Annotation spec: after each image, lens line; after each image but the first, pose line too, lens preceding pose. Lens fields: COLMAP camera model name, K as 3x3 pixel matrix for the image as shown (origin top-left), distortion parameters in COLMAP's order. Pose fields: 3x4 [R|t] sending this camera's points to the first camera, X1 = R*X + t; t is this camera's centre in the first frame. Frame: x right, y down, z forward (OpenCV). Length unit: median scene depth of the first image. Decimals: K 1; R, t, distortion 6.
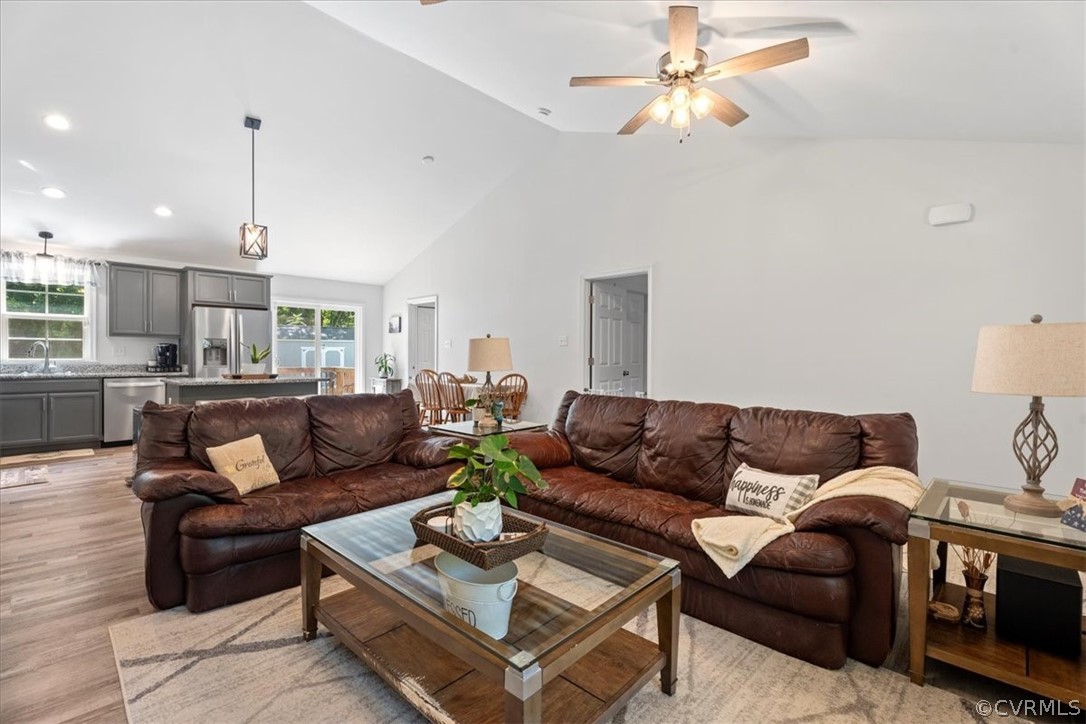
lens RADIAL K [[484.6, 0, 543.8], [0, 484.6, 357.2], [0, 0, 1]] dist [0.015625, 0.000495]
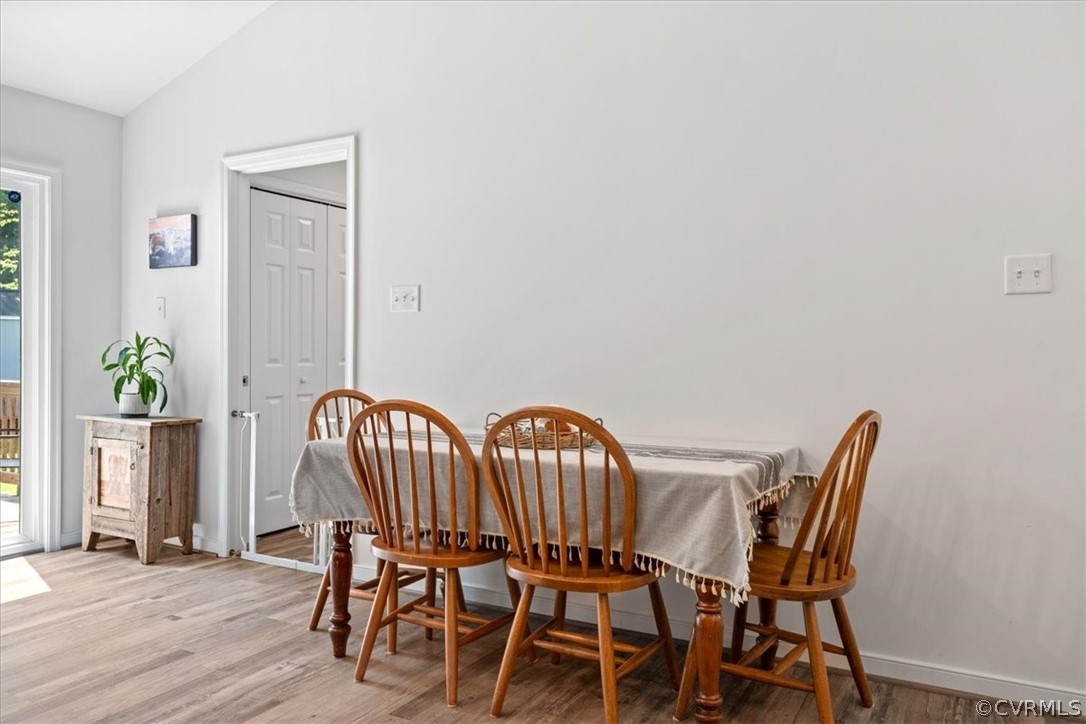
lens RADIAL K [[798.7, 0, 542.5], [0, 798.7, 351.8], [0, 0, 1]] dist [0.022096, -0.000263]
pose [[0.966180, 0.006014, 0.257797, -0.213926], [-0.002757, 0.999912, -0.012993, 0.008652], [-0.257852, 0.011843, 0.966112, 0.457706]]
